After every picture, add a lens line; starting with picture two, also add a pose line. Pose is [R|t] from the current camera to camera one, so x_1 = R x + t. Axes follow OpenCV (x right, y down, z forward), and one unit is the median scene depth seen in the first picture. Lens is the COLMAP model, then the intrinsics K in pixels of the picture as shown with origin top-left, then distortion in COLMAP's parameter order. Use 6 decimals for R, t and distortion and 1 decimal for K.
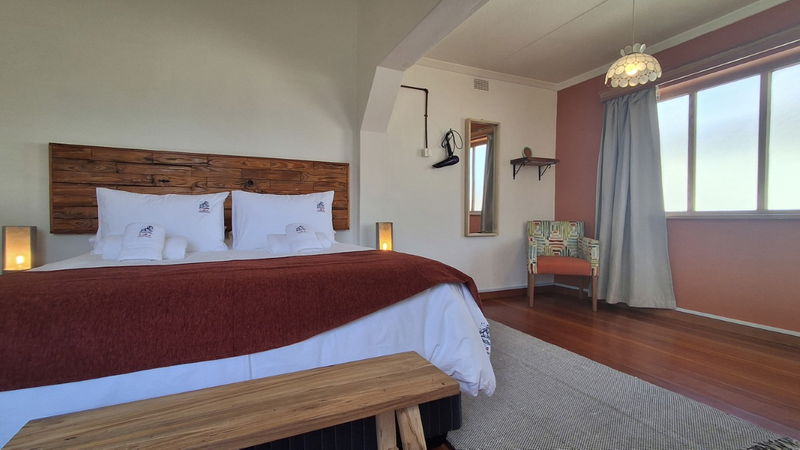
lens RADIAL K [[364.1, 0, 394.6], [0, 364.1, 221.1], [0, 0, 1]] dist [-0.001493, 0.005107]
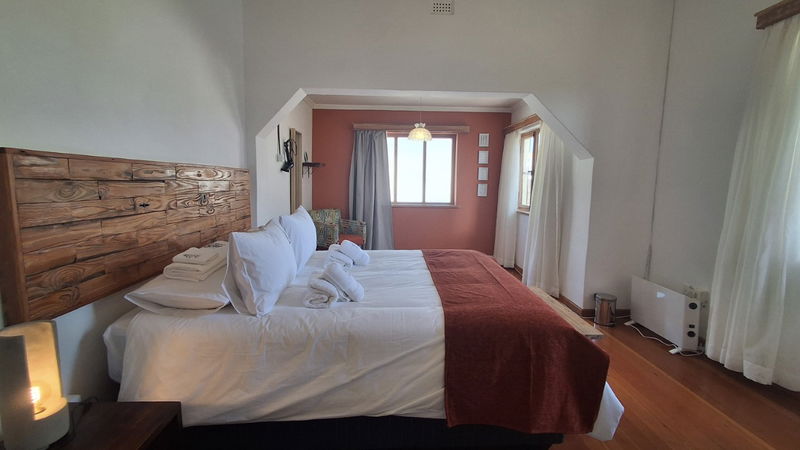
lens RADIAL K [[364.1, 0, 388.0], [0, 364.1, 221.0], [0, 0, 1]] dist [-0.001493, 0.005107]
pose [[0.411079, -0.097799, 0.906338, -1.032210], [-0.002897, 0.994083, 0.108581, -0.150888], [-0.911595, -0.047261, 0.408364, 0.297475]]
